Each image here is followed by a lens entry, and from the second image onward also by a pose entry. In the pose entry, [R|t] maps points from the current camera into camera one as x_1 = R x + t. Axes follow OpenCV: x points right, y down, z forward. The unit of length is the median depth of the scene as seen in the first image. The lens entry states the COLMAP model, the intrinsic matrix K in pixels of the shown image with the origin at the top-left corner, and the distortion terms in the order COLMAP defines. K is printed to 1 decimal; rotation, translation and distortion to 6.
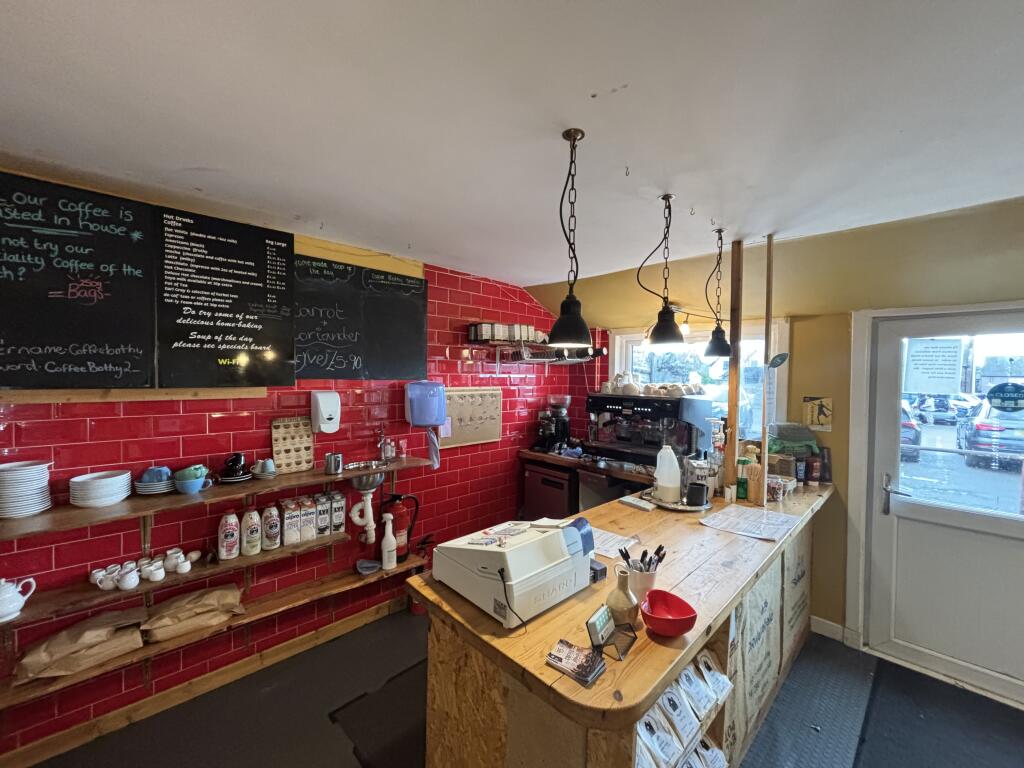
lens RADIAL K [[413.3, 0, 513.2], [0, 413.3, 381.6], [0, 0, 1]] dist [-0.000089, 0.000082]
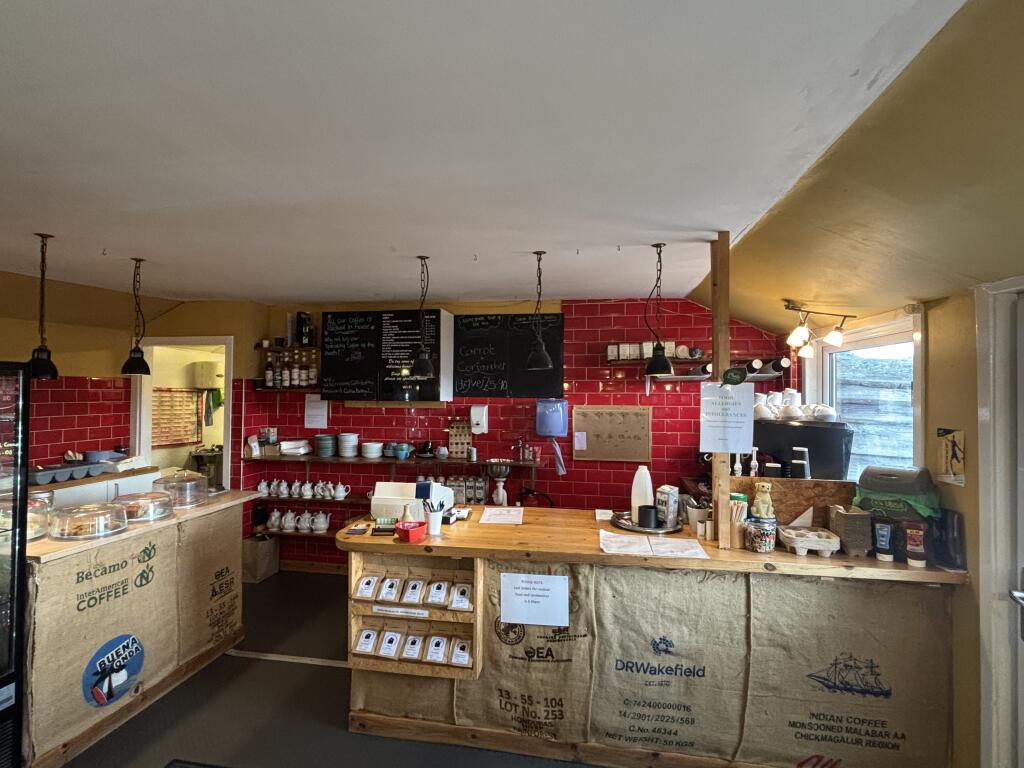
lens RADIAL K [[520.5, 0, 510.9], [0, 520.5, 379.6], [0, 0, 1]] dist [0.002366, -0.004938]
pose [[0.592631, -0.023802, -0.805123, 1.138779], [-0.011638, 0.999206, -0.038106, 0.000842], [0.805390, 0.031953, 0.591883, 0.009242]]
